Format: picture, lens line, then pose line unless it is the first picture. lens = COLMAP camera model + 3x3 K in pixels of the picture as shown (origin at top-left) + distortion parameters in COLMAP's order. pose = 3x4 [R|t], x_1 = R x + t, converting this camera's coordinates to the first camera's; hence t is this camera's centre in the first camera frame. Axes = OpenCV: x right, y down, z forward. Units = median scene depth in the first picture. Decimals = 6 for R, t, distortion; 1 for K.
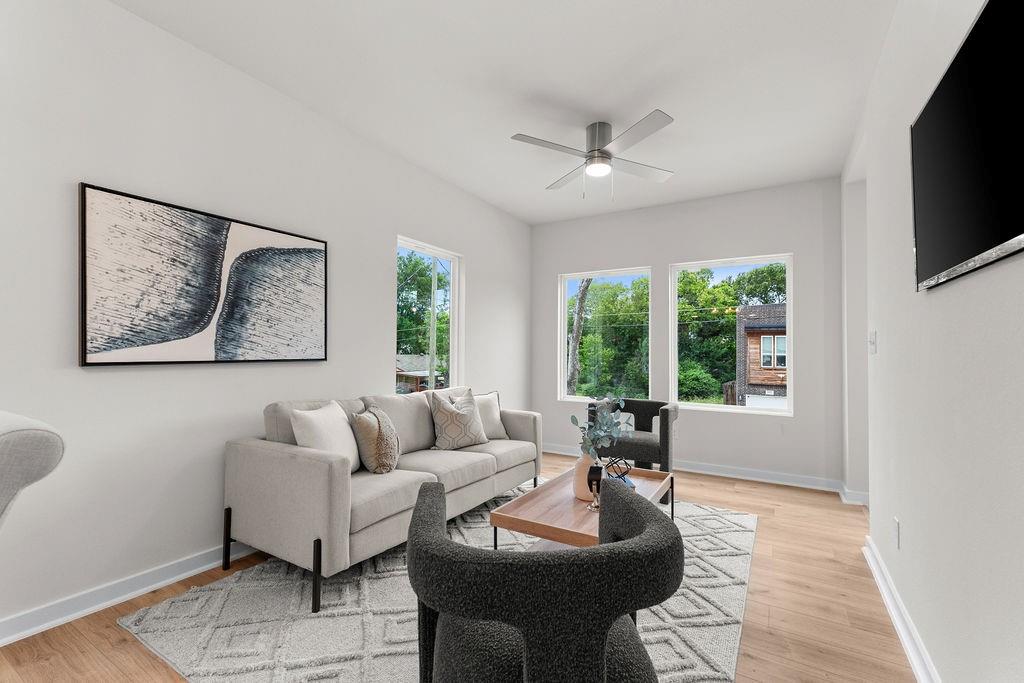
lens RADIAL K [[448.6, 0, 512.0], [0, 448.6, 341.5], [0, 0, 1]] dist [-0.000989, -0.000126]
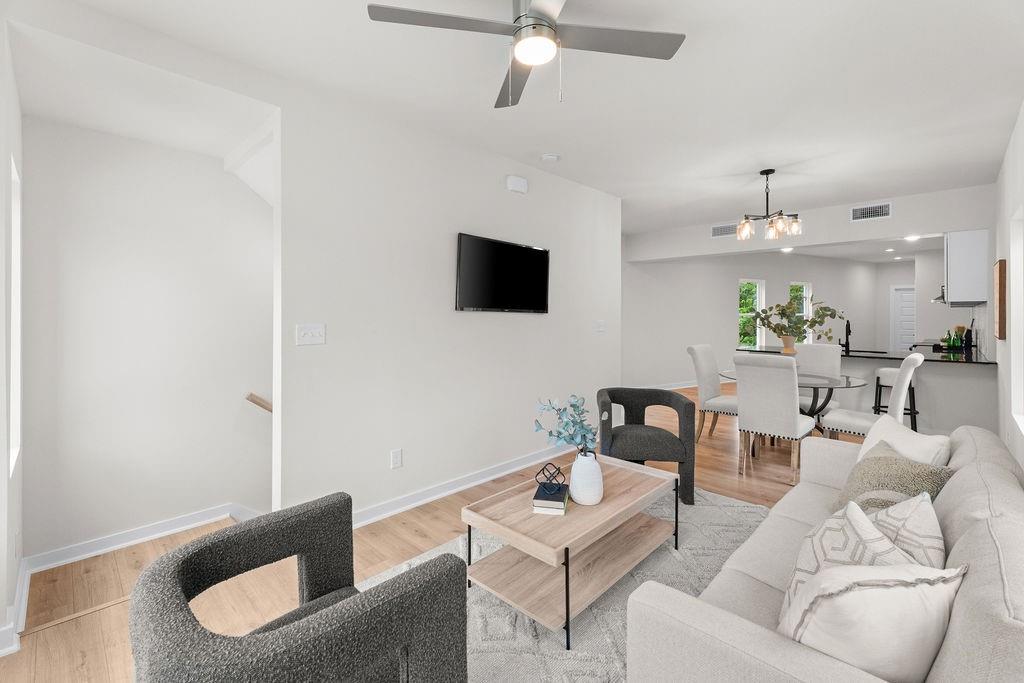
lens RADIAL K [[443.5, 0, 513.8], [0, 443.5, 312.7], [0, 0, 1]] dist [0.005094, 0.000554]
pose [[-0.973651, -0.013295, 0.227656, 0.092722], [-0.020054, 0.999423, -0.027399, -0.027555], [-0.227161, -0.031242, -0.973356, 1.683509]]
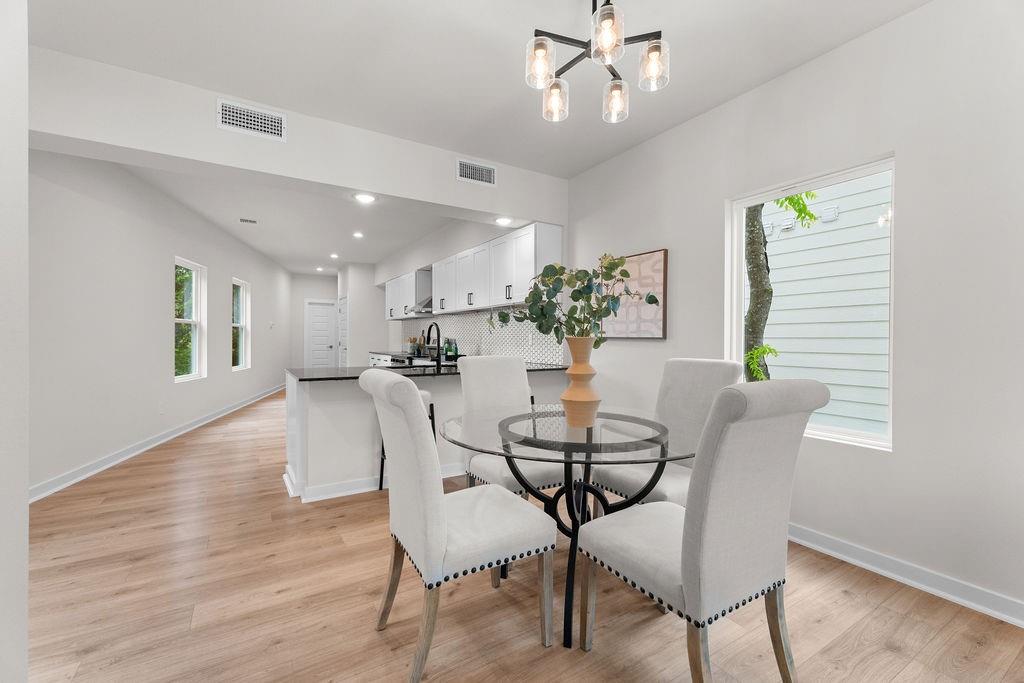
lens RADIAL K [[434.0, 0, 512.5], [0, 434.0, 343.7], [0, 0, 1]] dist [0.004711, 0.000043]
pose [[-0.456317, -0.005976, -0.889797, 0.185193], [0.013533, 0.999815, -0.013655, 0.007714], [0.889714, -0.018272, -0.456152, 0.246546]]
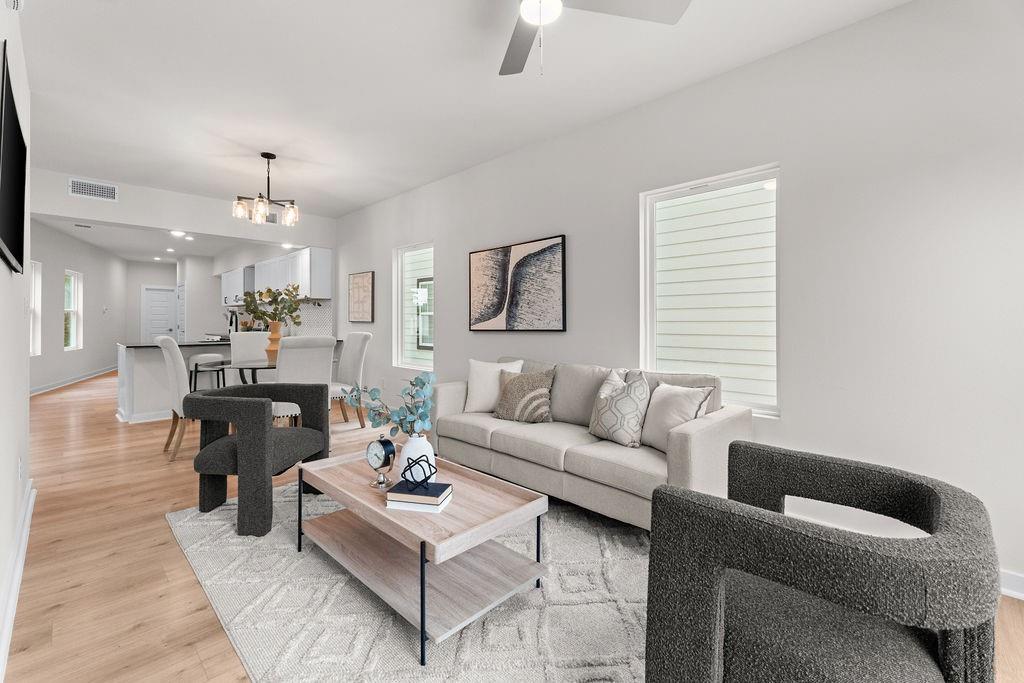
lens RADIAL K [[443.2, 0, 505.9], [0, 443.2, 319.4], [0, 0, 1]] dist [0.009647, -0.000234]
pose [[-0.241474, -0.021382, -0.970172, 0.824896], [0.020741, 0.999415, -0.027189, 0.040598], [0.970186, -0.026687, -0.240889, 1.168271]]
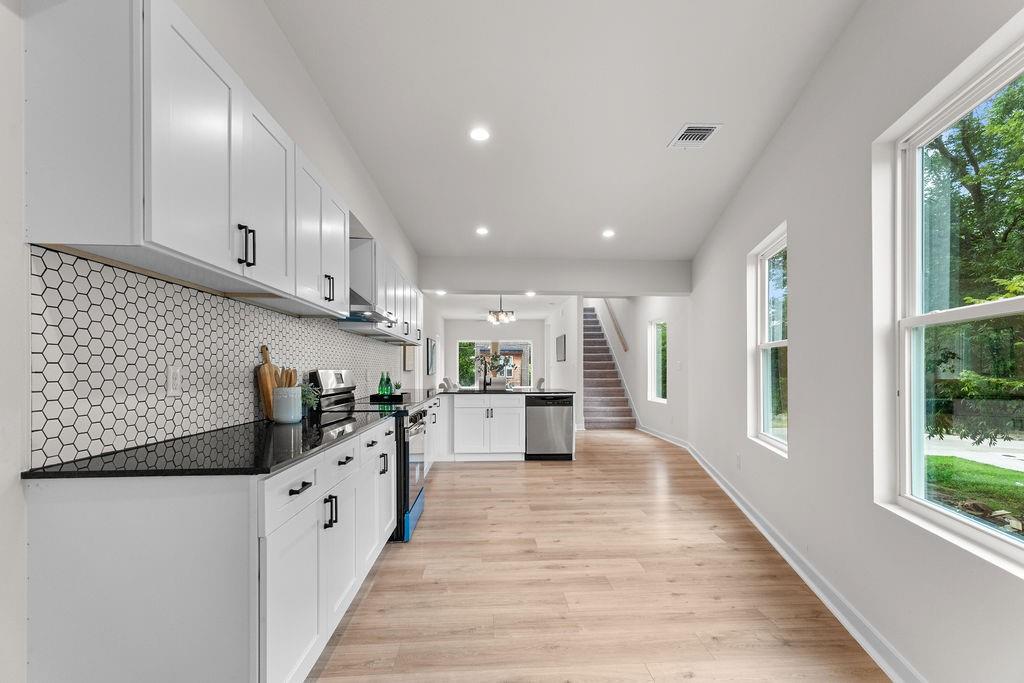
lens RADIAL K [[445.8, 0, 516.8], [0, 445.8, 365.9], [0, 0, 1]] dist [0.028309, 0.000477]
pose [[0.818637, -0.008726, 0.574244, -2.009192], [-0.004137, 0.999769, 0.021089, -0.102336], [-0.574296, -0.019639, 0.818412, -2.419038]]
